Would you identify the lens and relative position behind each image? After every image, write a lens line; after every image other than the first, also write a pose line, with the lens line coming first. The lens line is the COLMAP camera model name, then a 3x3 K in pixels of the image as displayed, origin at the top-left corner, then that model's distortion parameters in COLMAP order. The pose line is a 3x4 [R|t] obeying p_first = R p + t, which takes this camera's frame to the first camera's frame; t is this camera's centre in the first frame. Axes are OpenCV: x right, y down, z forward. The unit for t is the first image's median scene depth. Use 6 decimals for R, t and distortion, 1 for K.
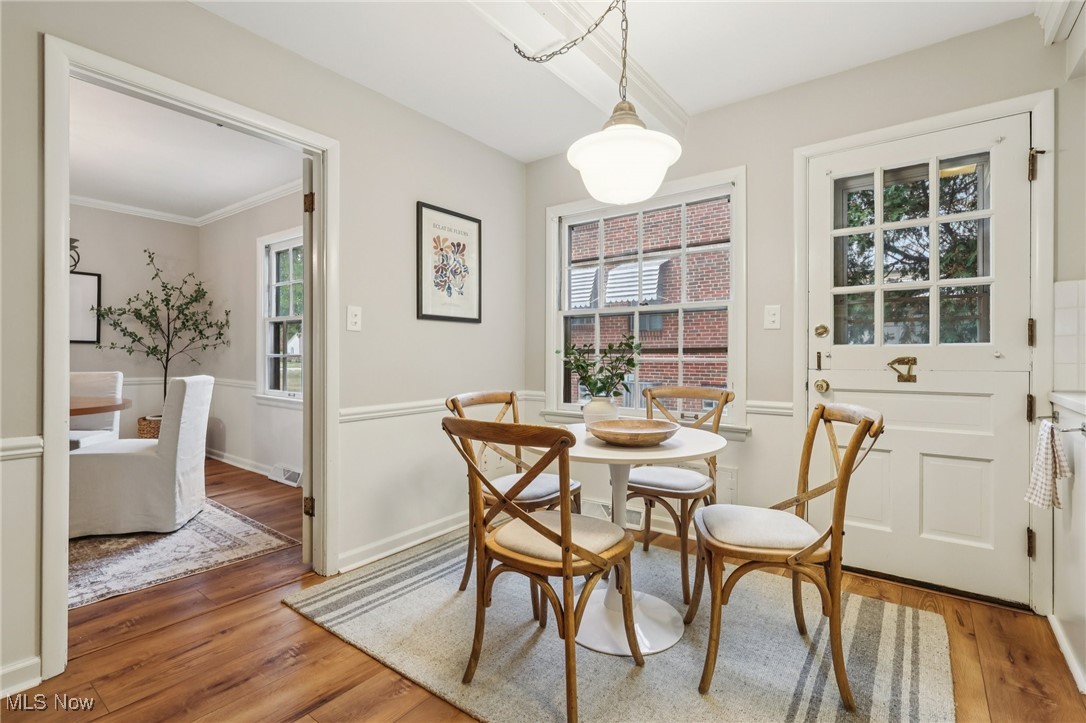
lens RADIAL K [[509.4, 0, 543.4], [0, 509.4, 355.3], [0, 0, 1]] dist [-0.006286, -0.000689]
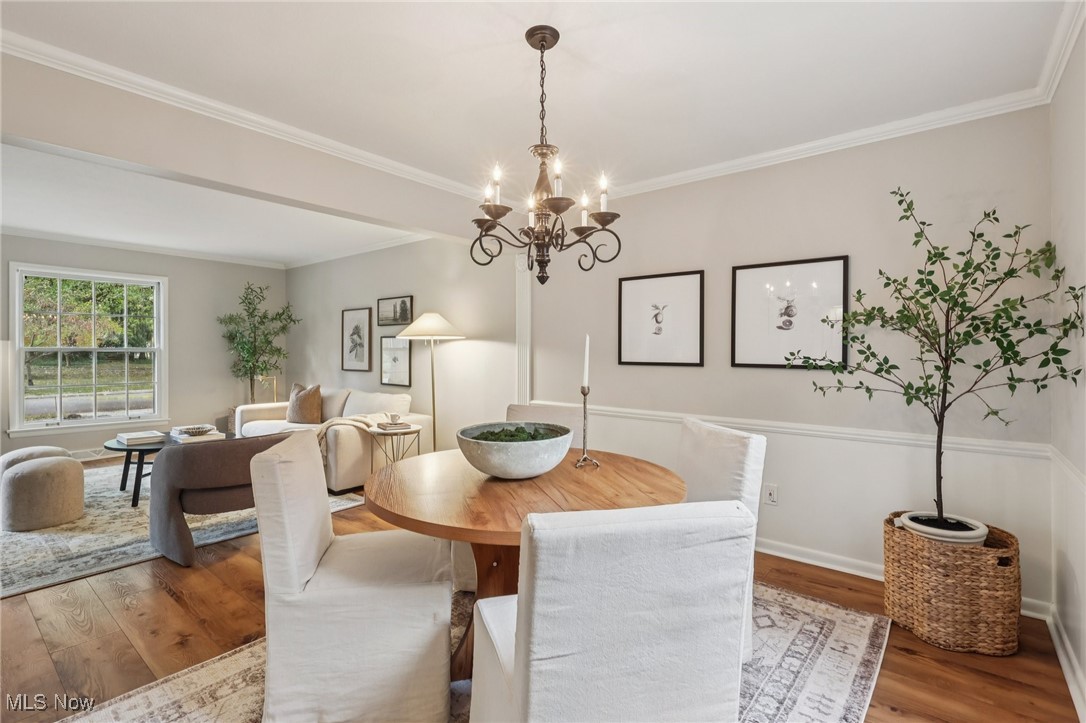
lens RADIAL K [[509.4, 0, 537.9], [0, 509.4, 354.6], [0, 0, 1]] dist [-0.006286, -0.000689]
pose [[-0.056267, 0.001501, -0.998415, -0.248787], [-0.002103, 0.999996, 0.001622, -0.041631], [0.998414, 0.002191, -0.056264, 0.668907]]
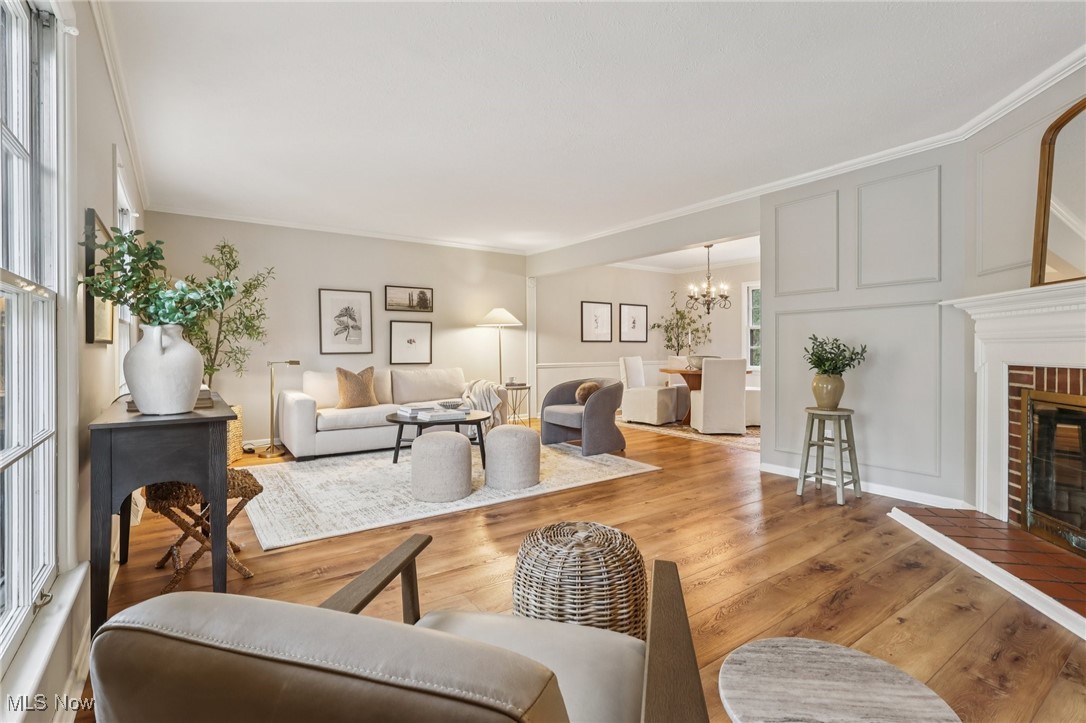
lens RADIAL K [[509.4, 0, 532.0], [0, 509.4, 345.2], [0, 0, 1]] dist [-0.006286, -0.000689]
pose [[0.947432, -0.011821, -0.319740, -0.680324], [0.010706, 0.999929, -0.005246, -0.006312], [0.319779, 0.001547, 0.947491, -0.936380]]
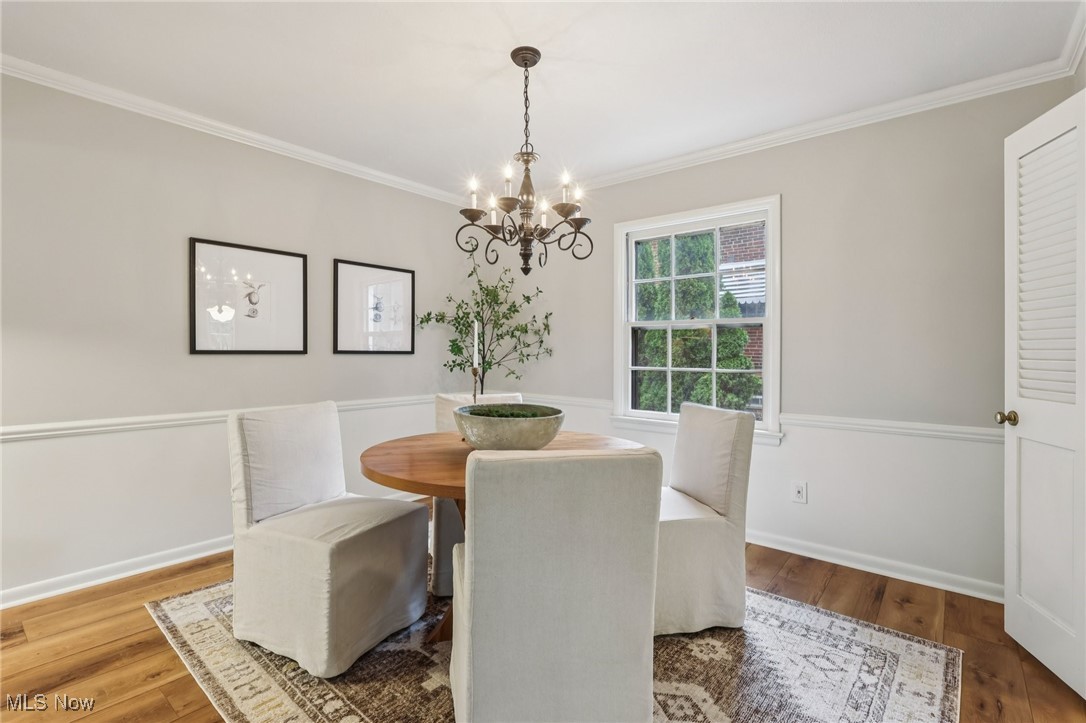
lens RADIAL K [[509.4, 0, 539.9], [0, 509.4, 357.4], [0, 0, 1]] dist [-0.006286, -0.000689]
pose [[0.998642, -0.002385, -0.052042, -0.628458], [0.003002, 0.999926, 0.011778, -0.026636], [0.052010, -0.011918, 0.998575, 0.173495]]
